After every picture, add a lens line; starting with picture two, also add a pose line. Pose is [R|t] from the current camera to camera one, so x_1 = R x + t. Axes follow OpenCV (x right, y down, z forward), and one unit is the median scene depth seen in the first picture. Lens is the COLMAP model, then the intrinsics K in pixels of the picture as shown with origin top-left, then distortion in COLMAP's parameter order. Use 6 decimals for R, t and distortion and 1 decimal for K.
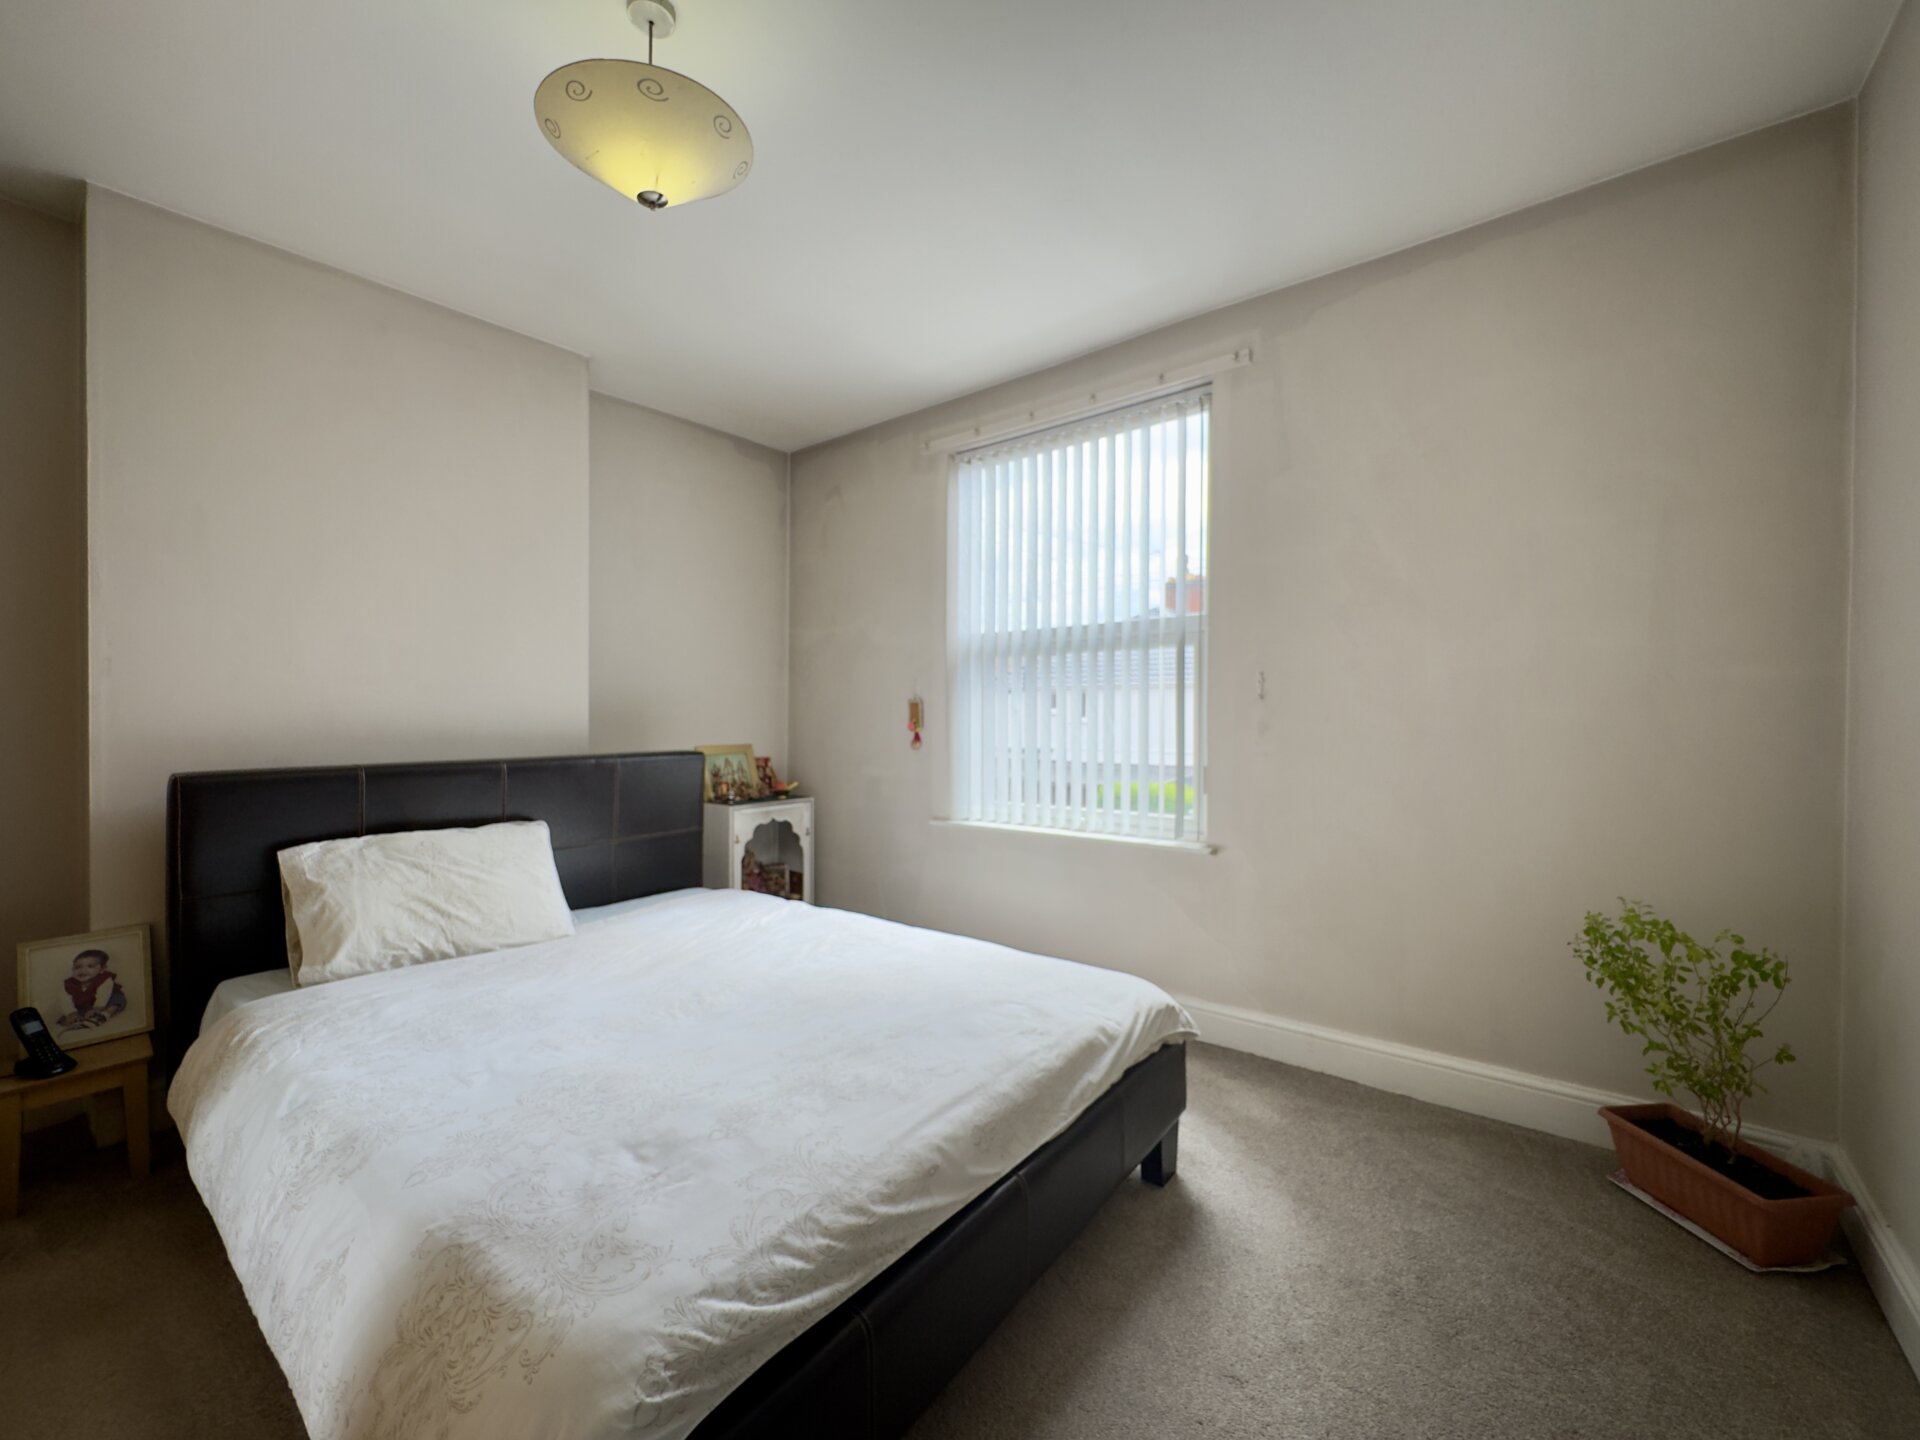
lens RADIAL K [[761.4, 0, 955.4], [0, 761.4, 722.6], [0, 0, 1]] dist [-0.004348, 0.000804]
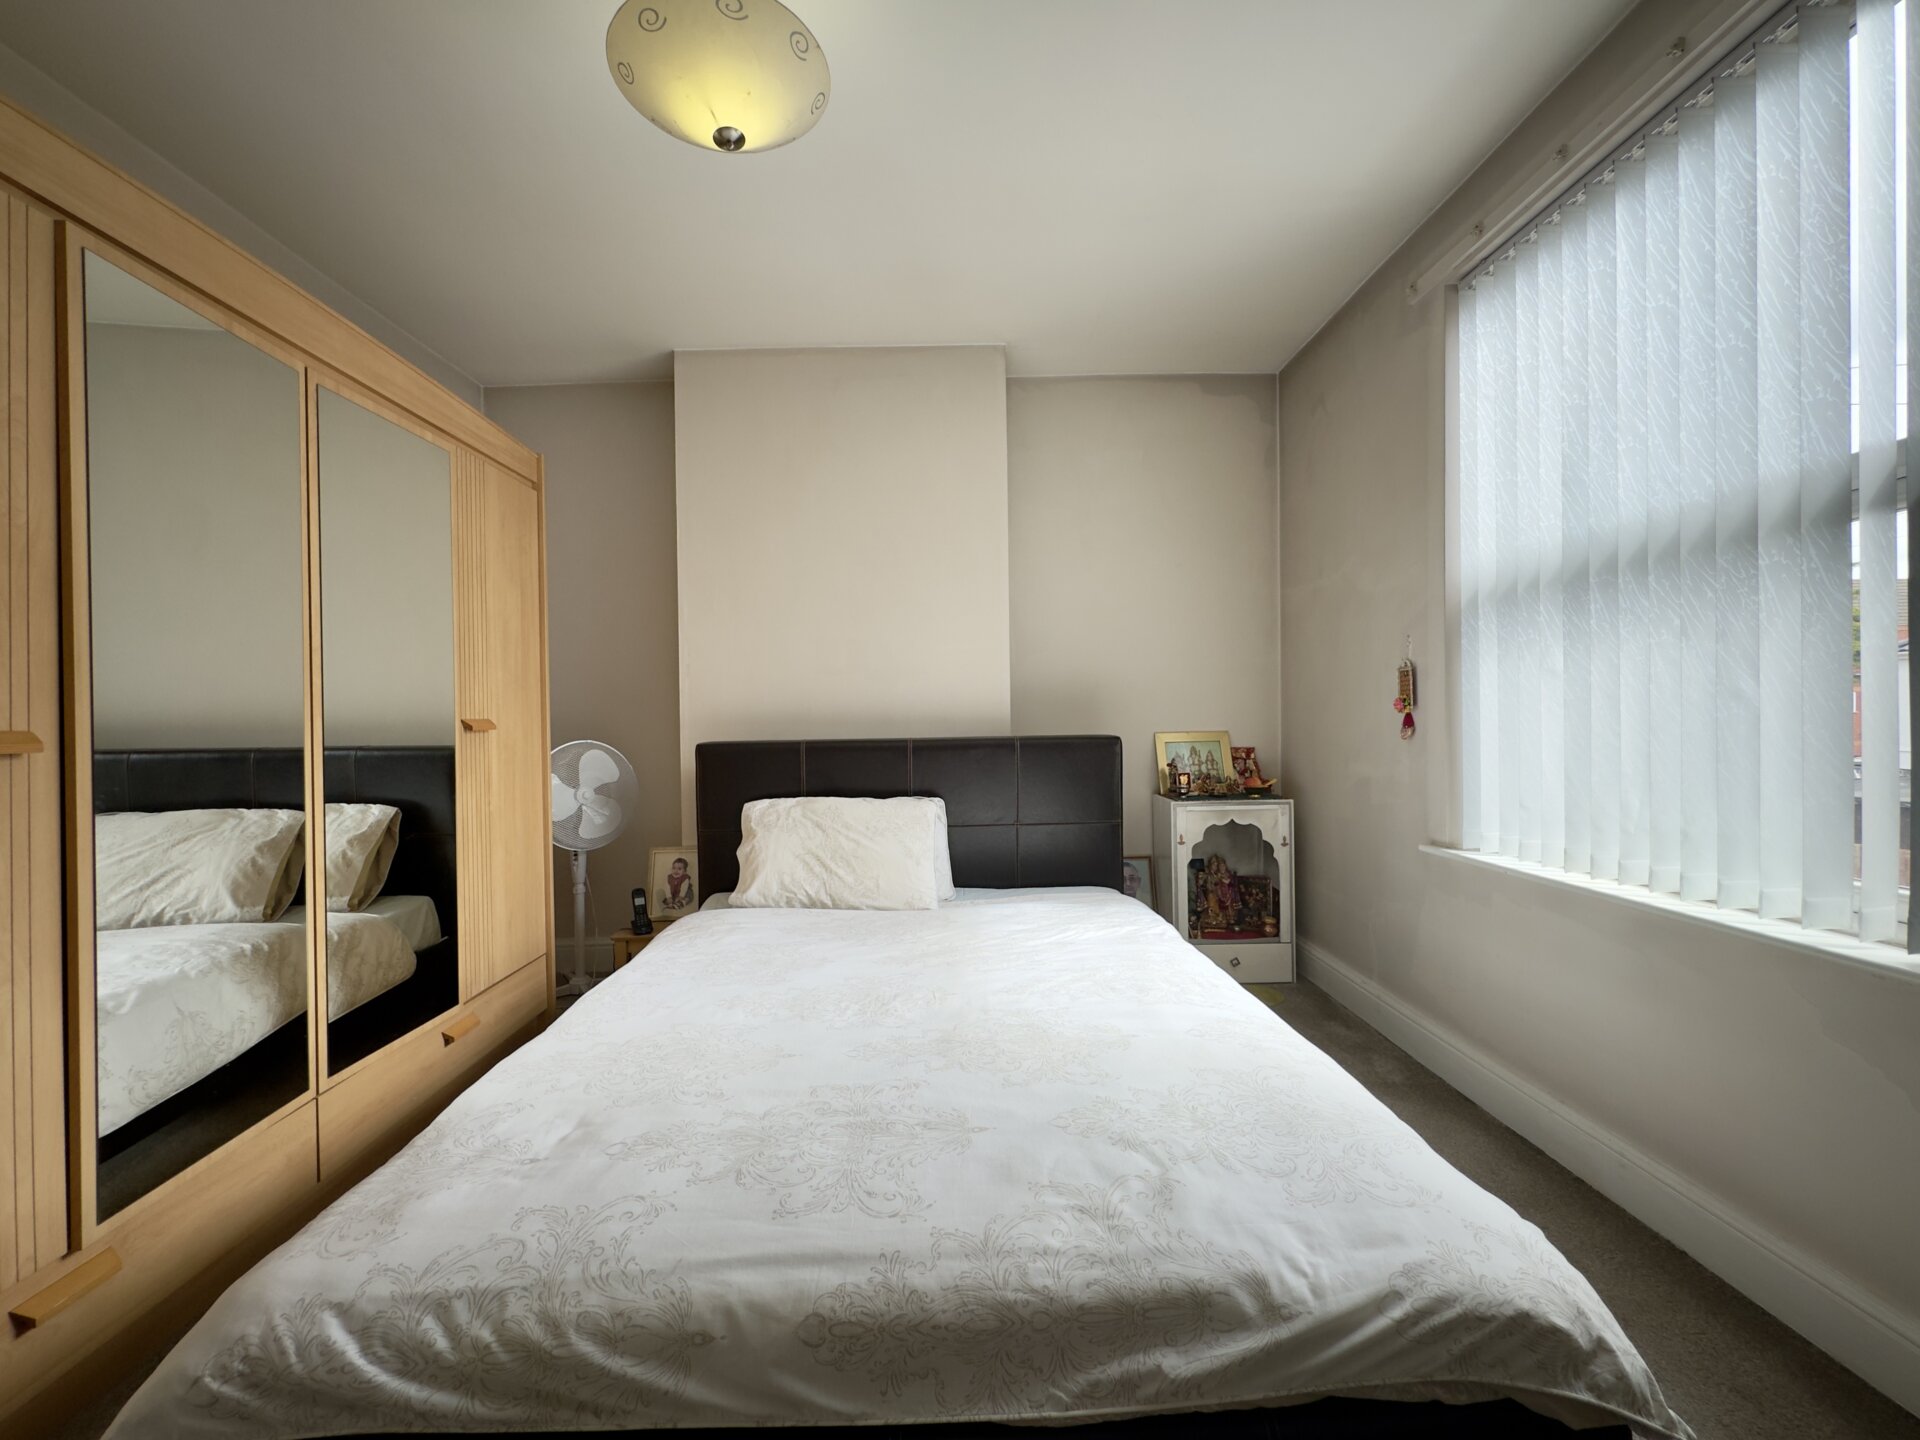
lens RADIAL K [[761.4, 0, 958.4], [0, 761.4, 718.2], [0, 0, 1]] dist [-0.004348, 0.000804]
pose [[0.645334, -0.006612, -0.763872, 0.358351], [0.006074, 0.999975, -0.003523, 0.028760], [0.763876, -0.002366, 0.645358, 0.426742]]
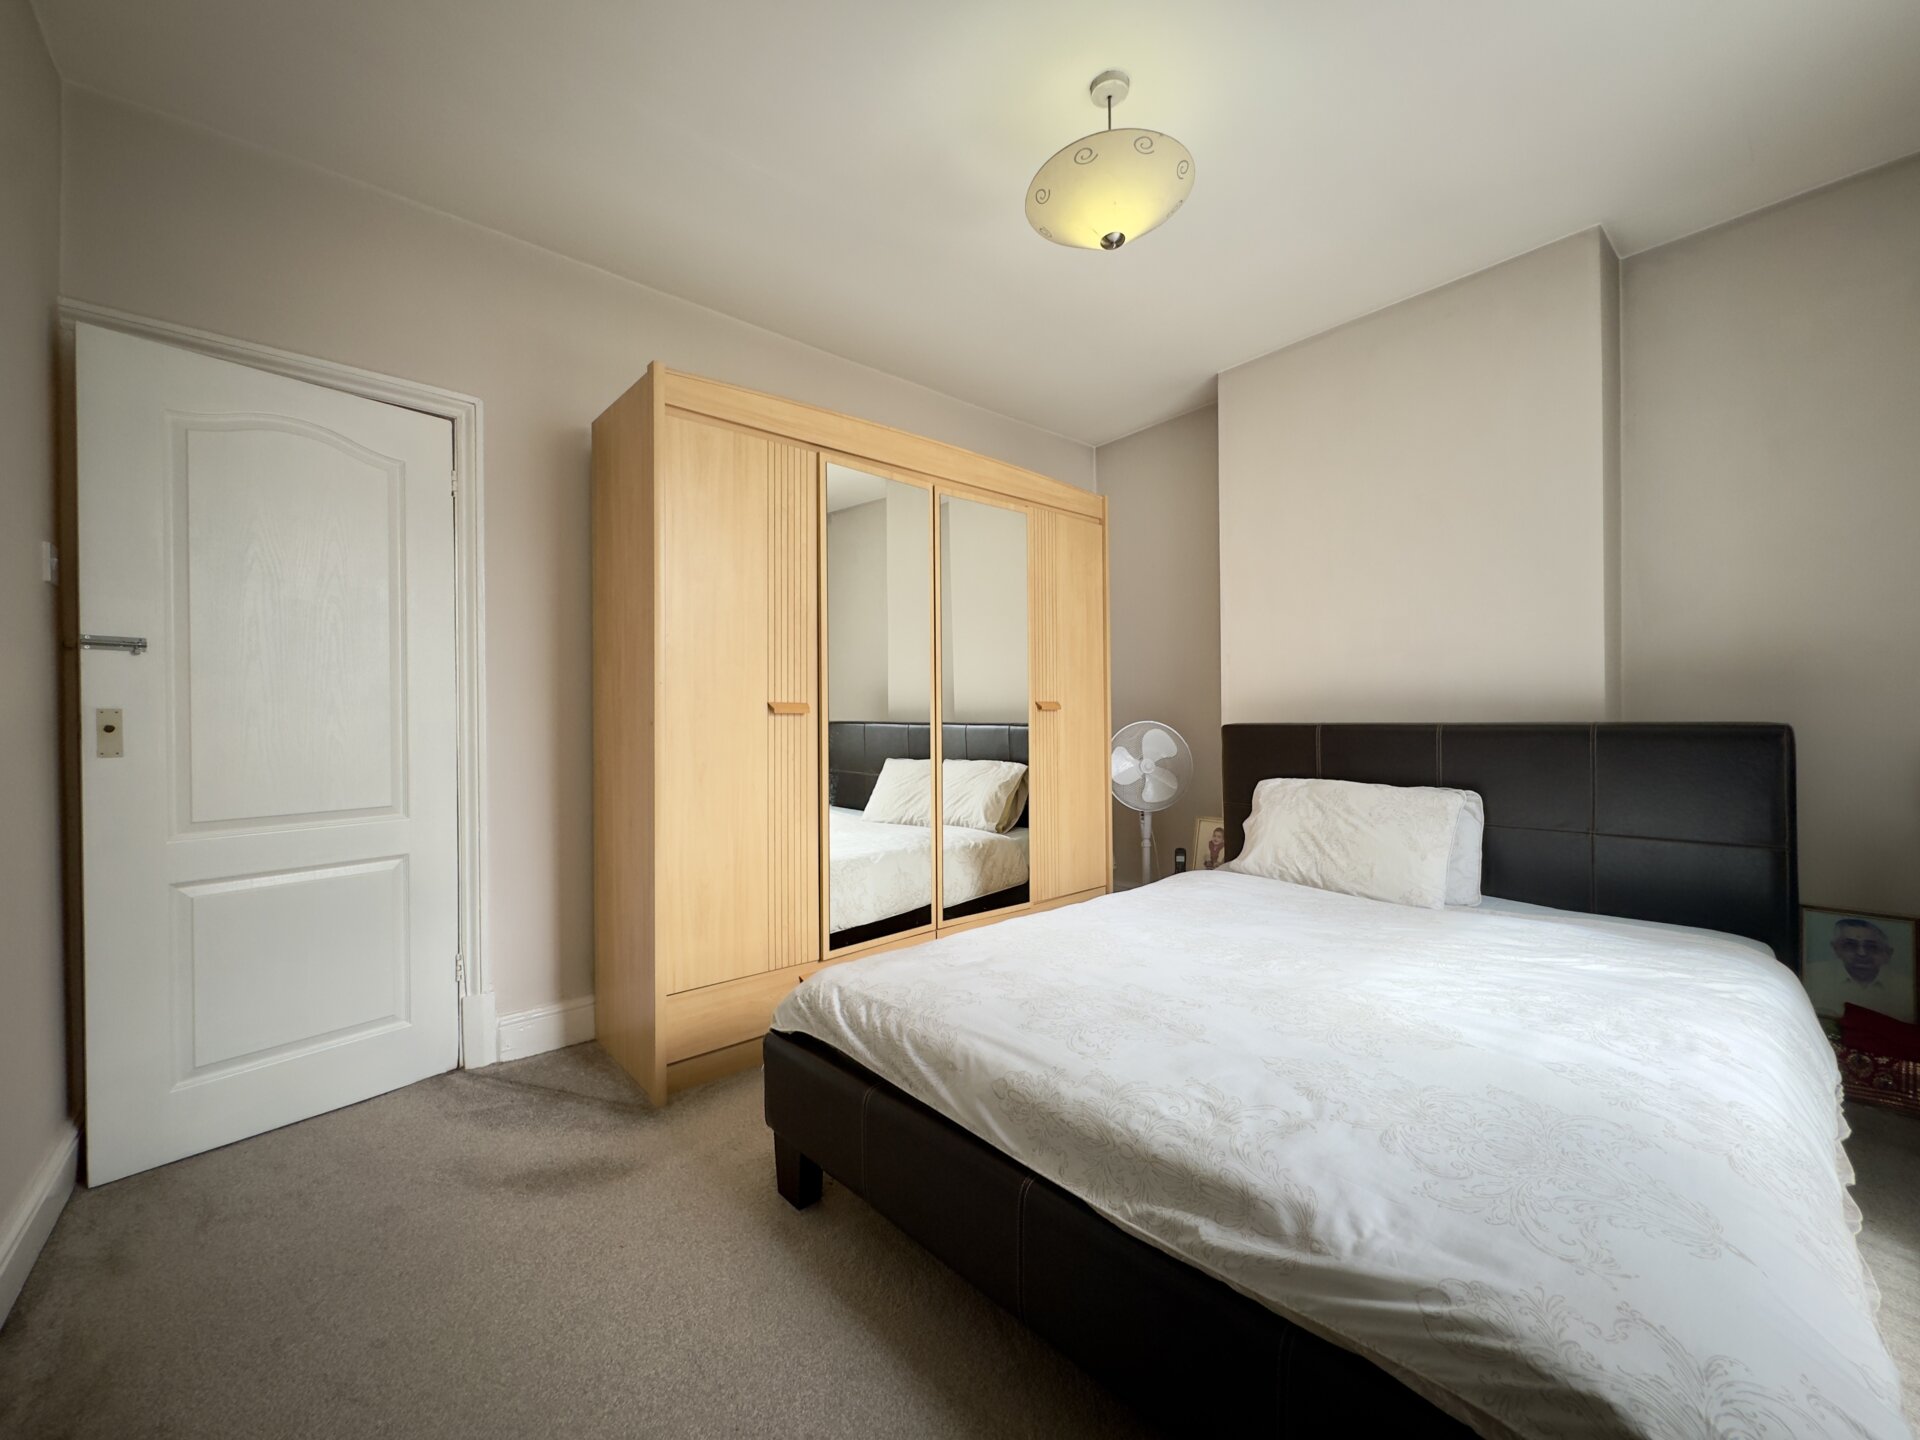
lens RADIAL K [[761.4, 0, 964.5], [0, 761.4, 719.5], [0, 0, 1]] dist [-0.004348, 0.000804]
pose [[-0.162704, 0.004250, -0.986666, 0.594757], [-0.002190, 0.999987, 0.004669, 0.050188], [0.986673, 0.002921, -0.162692, 0.683325]]
